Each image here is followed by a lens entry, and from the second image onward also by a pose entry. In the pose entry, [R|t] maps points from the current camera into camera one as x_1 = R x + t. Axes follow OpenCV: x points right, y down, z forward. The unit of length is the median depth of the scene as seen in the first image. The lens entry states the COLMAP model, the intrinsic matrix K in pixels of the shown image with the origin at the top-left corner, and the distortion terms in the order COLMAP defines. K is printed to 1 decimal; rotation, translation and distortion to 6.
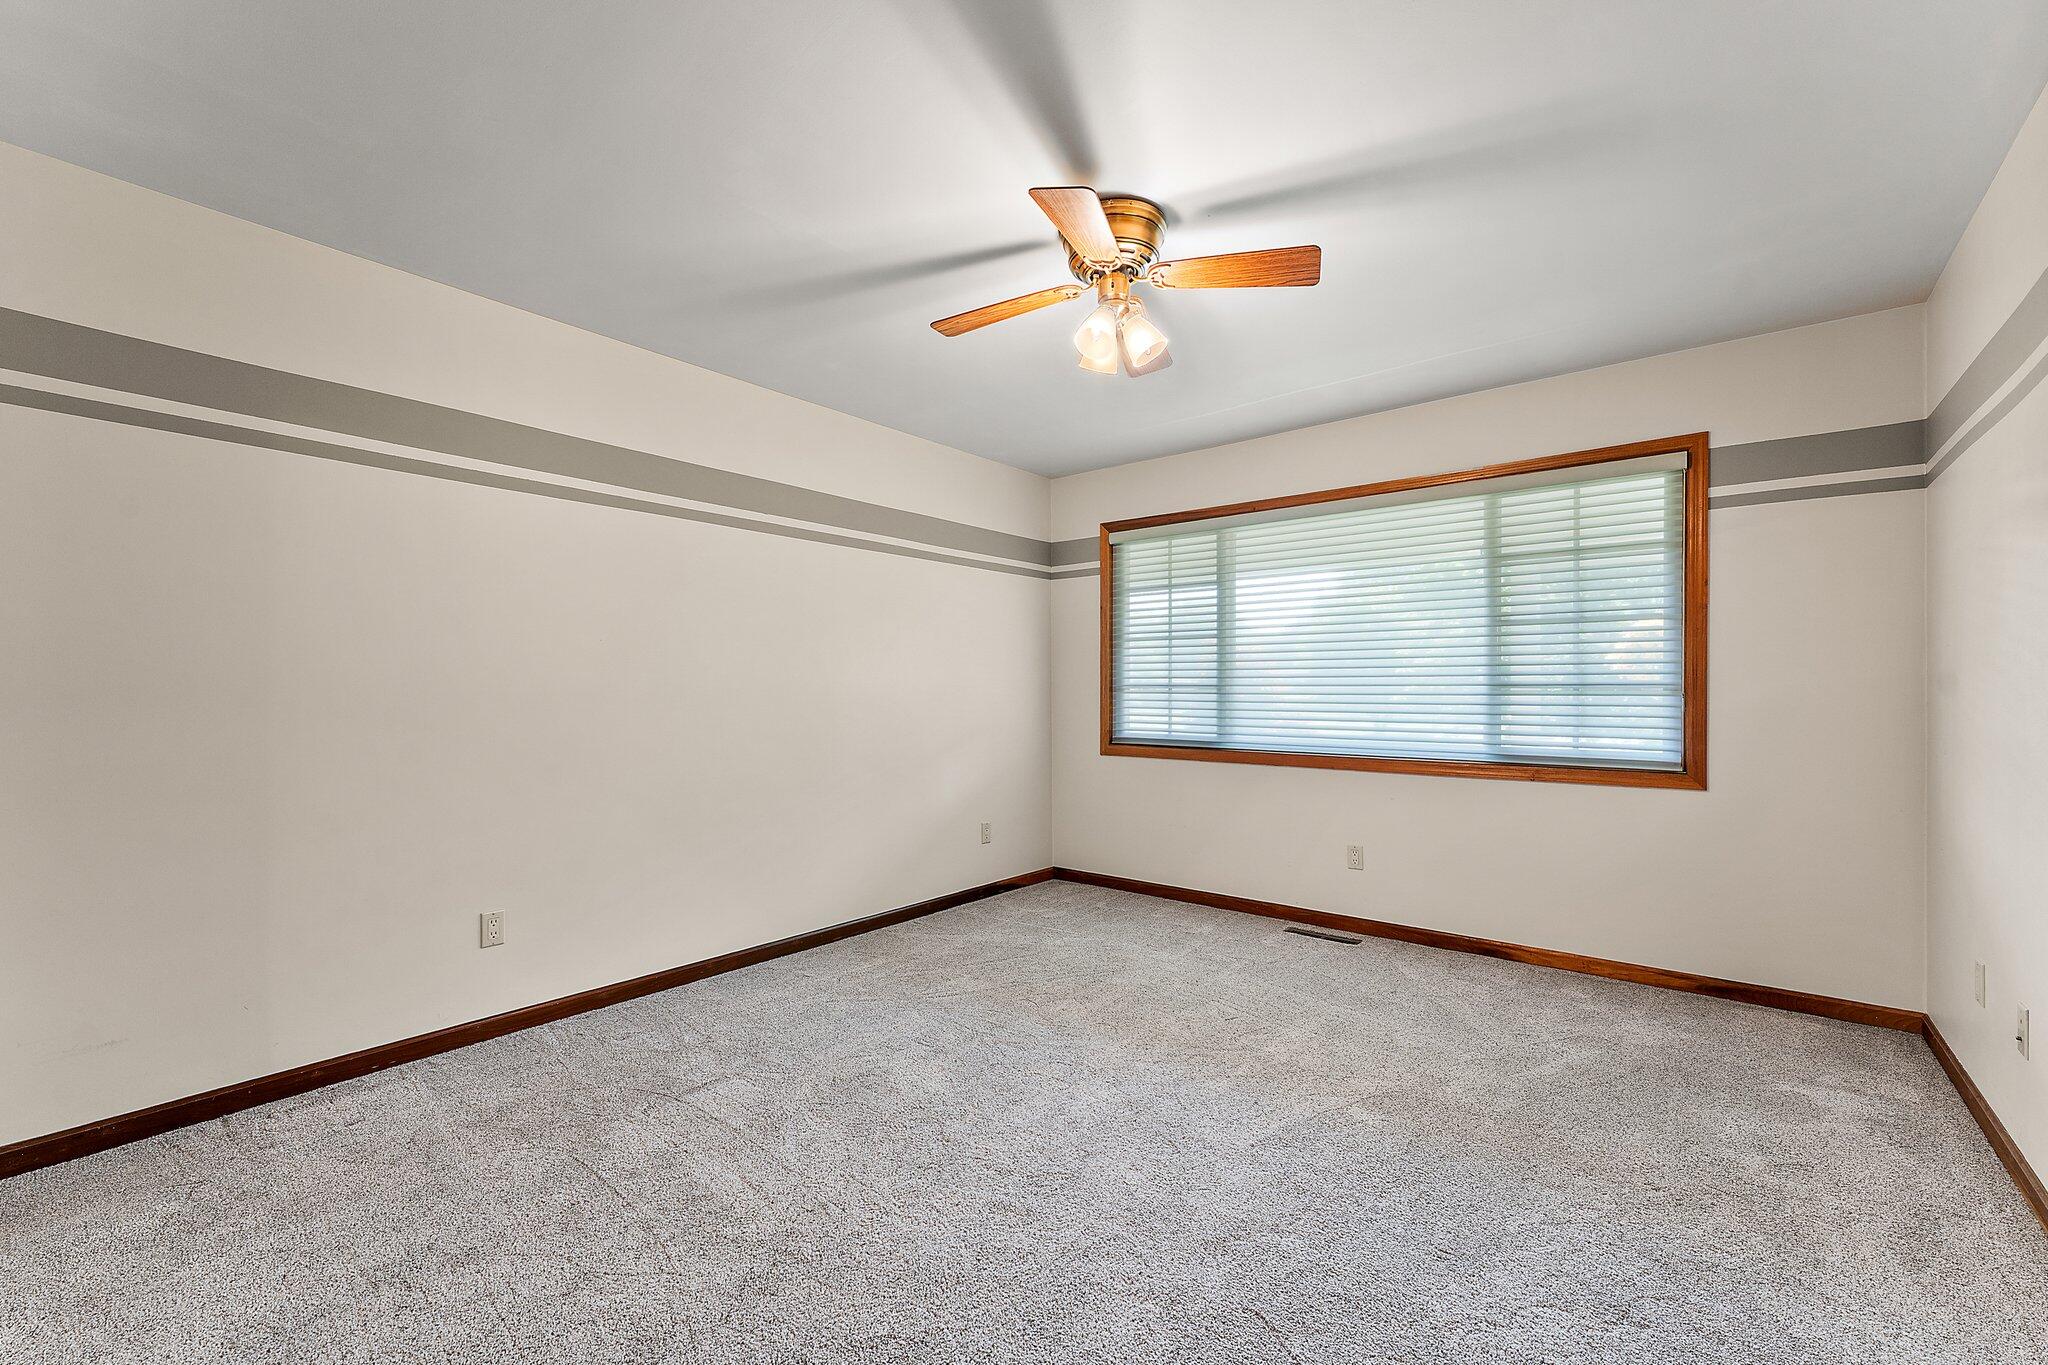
lens RADIAL K [[838.0, 0, 1030.9], [0, 838.0, 680.0], [0, 0, 1]] dist [0.000189, -0.000131]
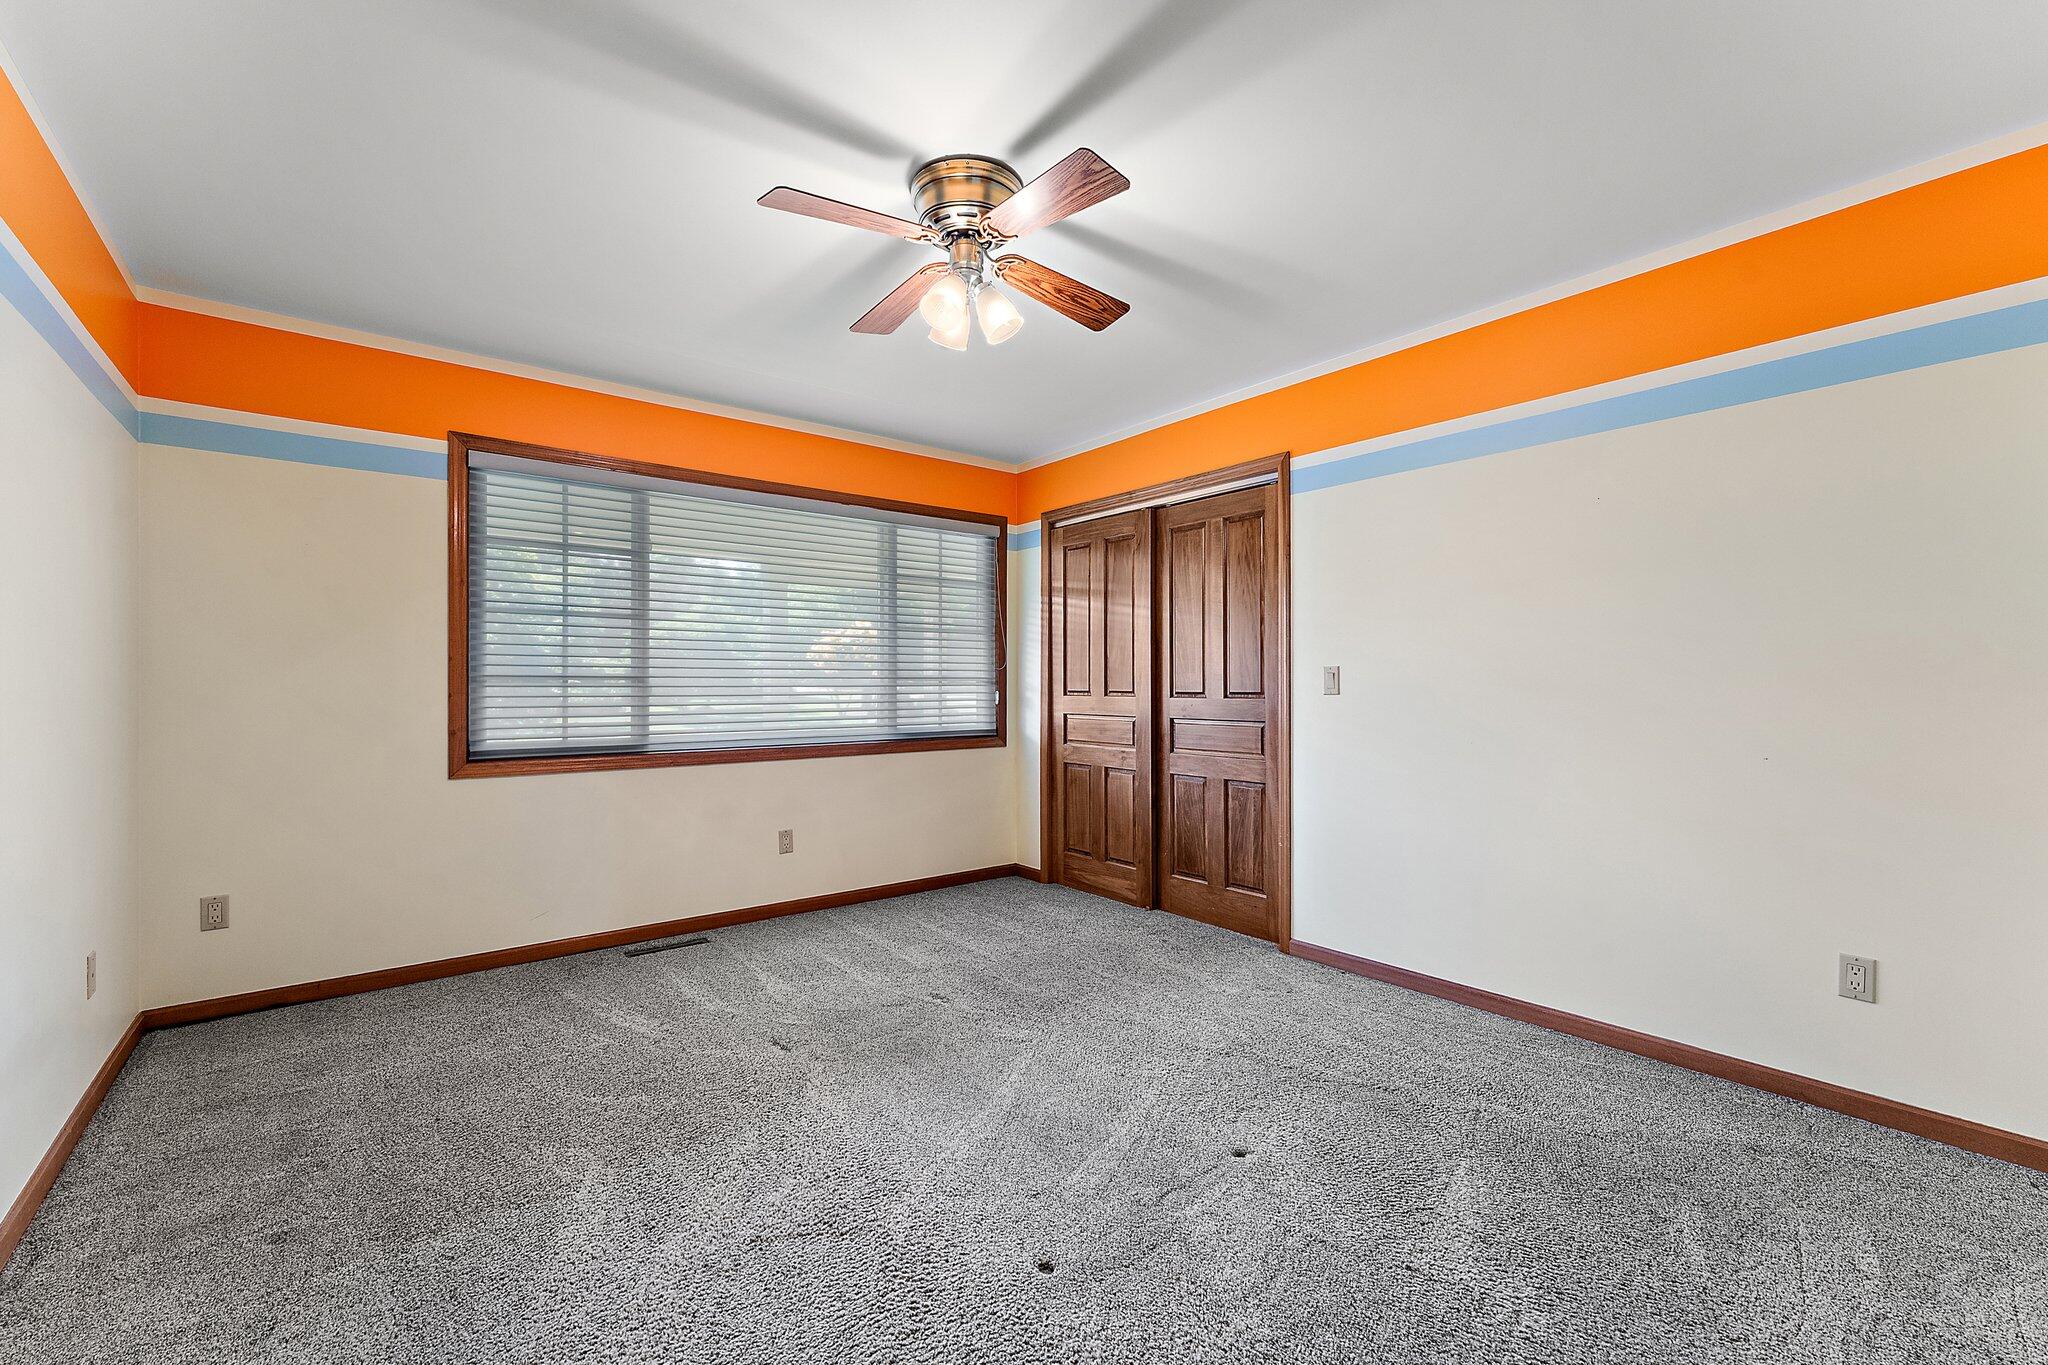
lens RADIAL K [[838.0, 0, 1030.5], [0, 838.0, 687.6], [0, 0, 1]] dist [0.000189, -0.000131]
pose [[0.209251, -0.007744, 0.977831, -0.560683], [-0.012768, 0.999862, 0.010650, 0.004001], [-0.977779, -0.014713, 0.209123, 0.490665]]
